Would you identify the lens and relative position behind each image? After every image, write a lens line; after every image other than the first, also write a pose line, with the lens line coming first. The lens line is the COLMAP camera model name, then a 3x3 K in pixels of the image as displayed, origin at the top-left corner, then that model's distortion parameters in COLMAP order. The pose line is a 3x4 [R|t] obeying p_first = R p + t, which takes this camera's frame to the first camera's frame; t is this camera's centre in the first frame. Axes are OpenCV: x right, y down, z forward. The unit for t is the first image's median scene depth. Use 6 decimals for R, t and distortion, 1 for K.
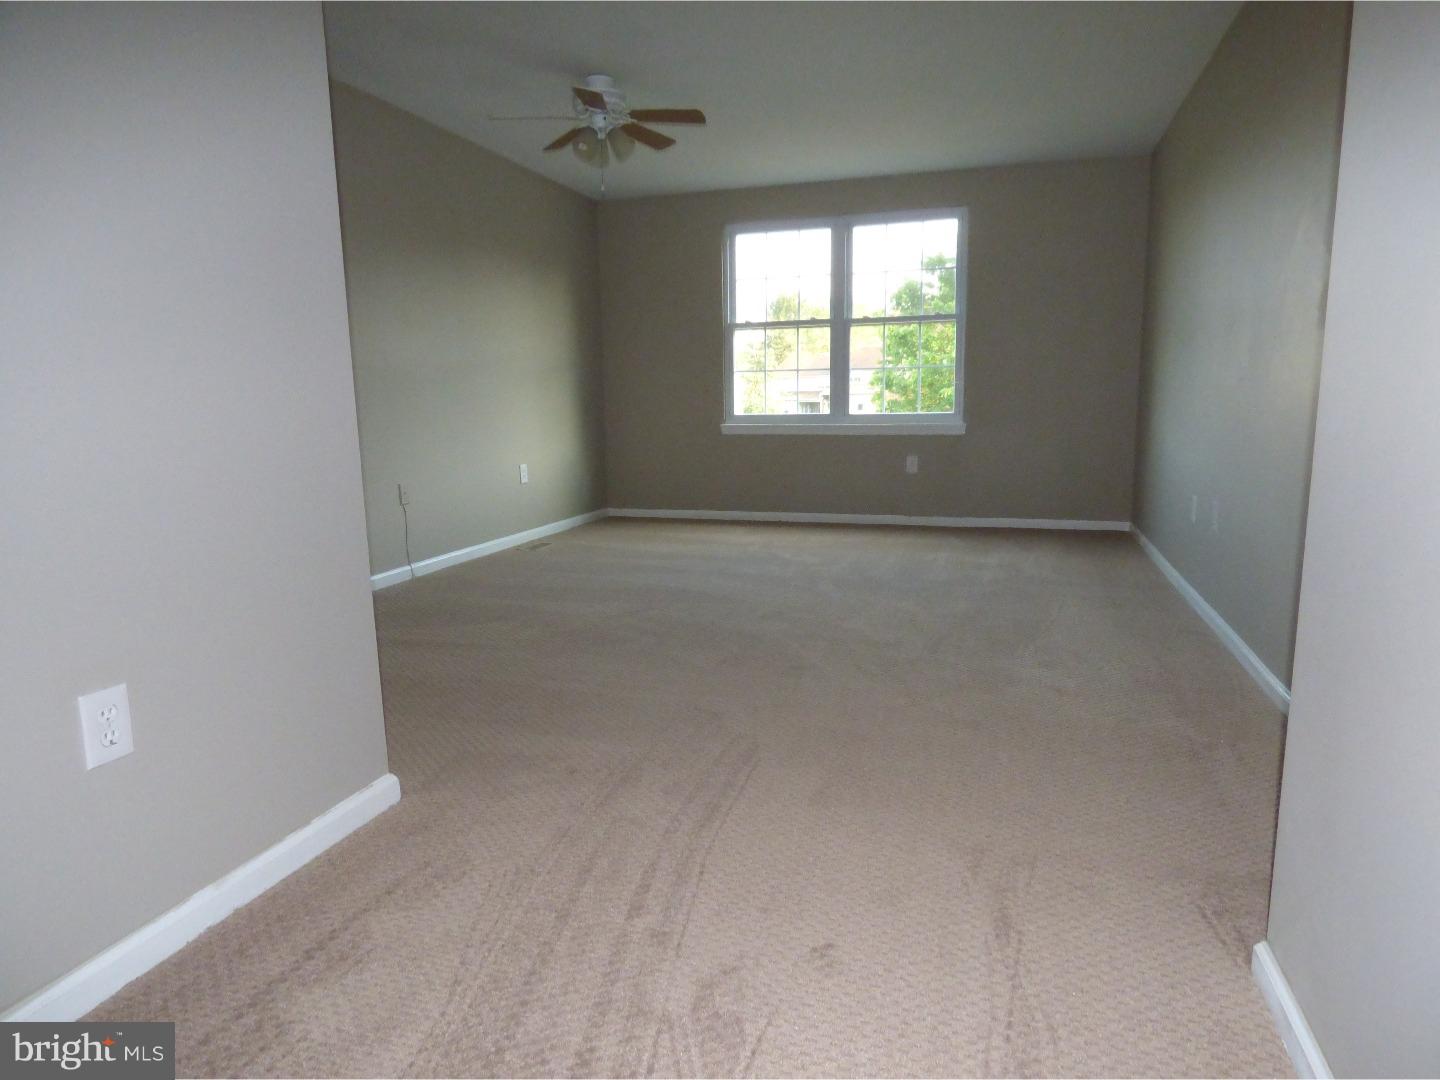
lens RADIAL K [[859.8, 0, 720.0], [0, 859.8, 540.0], [0, 0, 1]] dist [-0.000053, 0.002511]
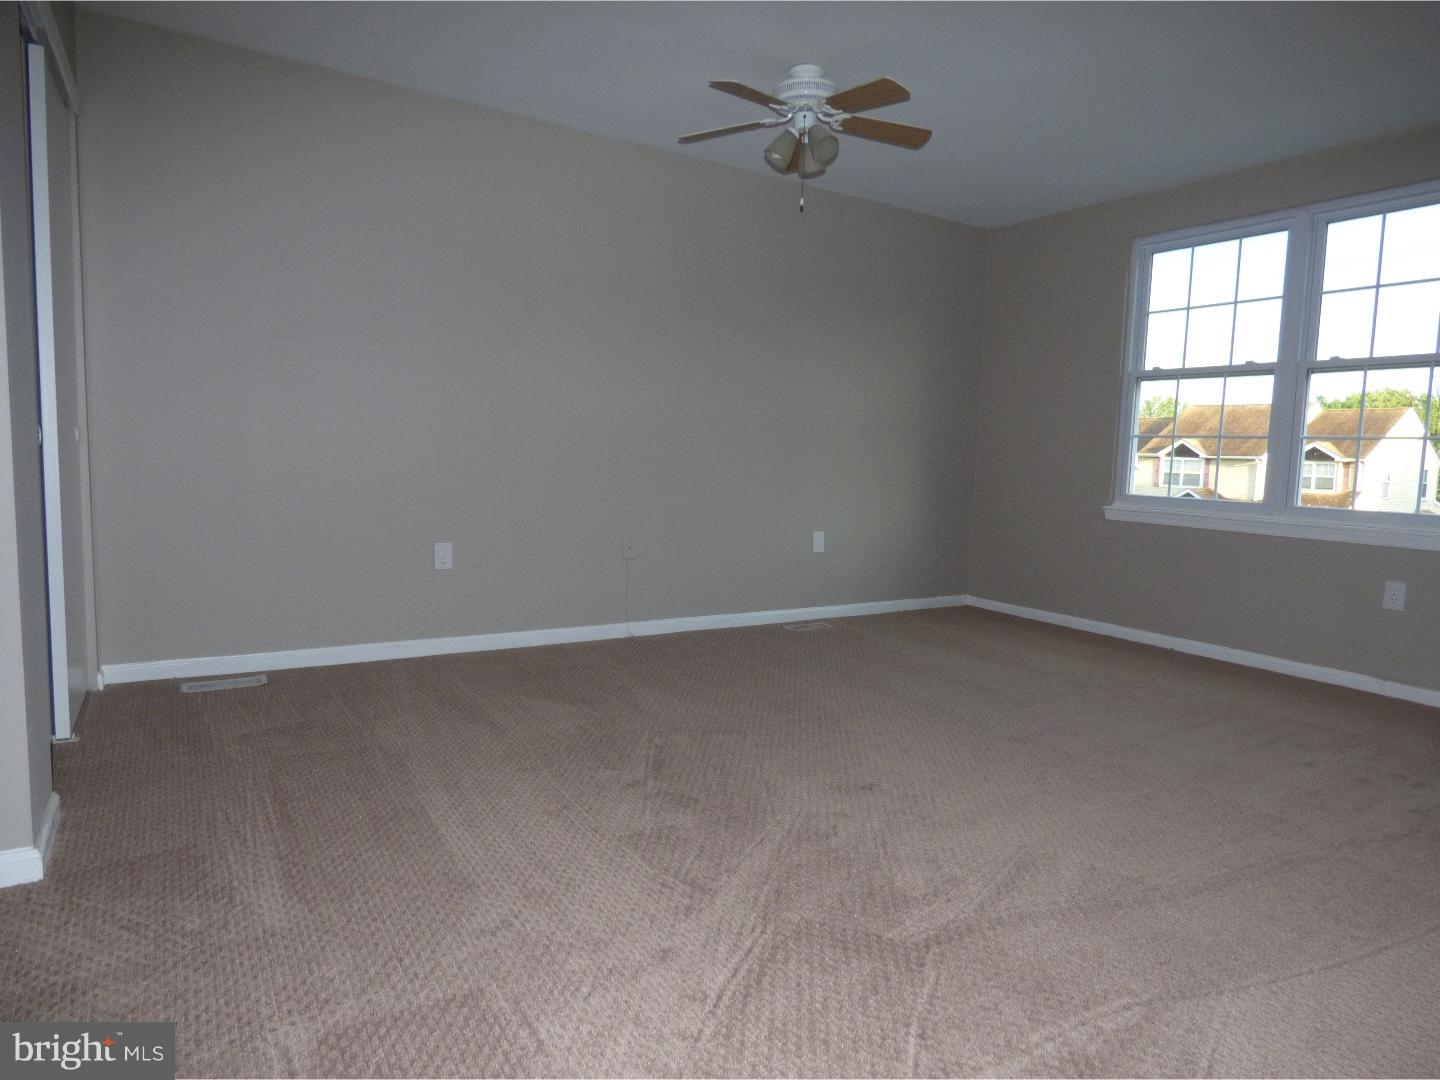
lens RADIAL K [[859.8, 0, 720.0], [0, 859.8, 540.0], [0, 0, 1]] dist [-0.000053, 0.002511]
pose [[0.775479, 0.103961, -0.622756, 0.222473], [-0.148668, 0.988683, -0.020080, -0.043167], [0.613621, 0.108155, 0.782158, 0.229095]]
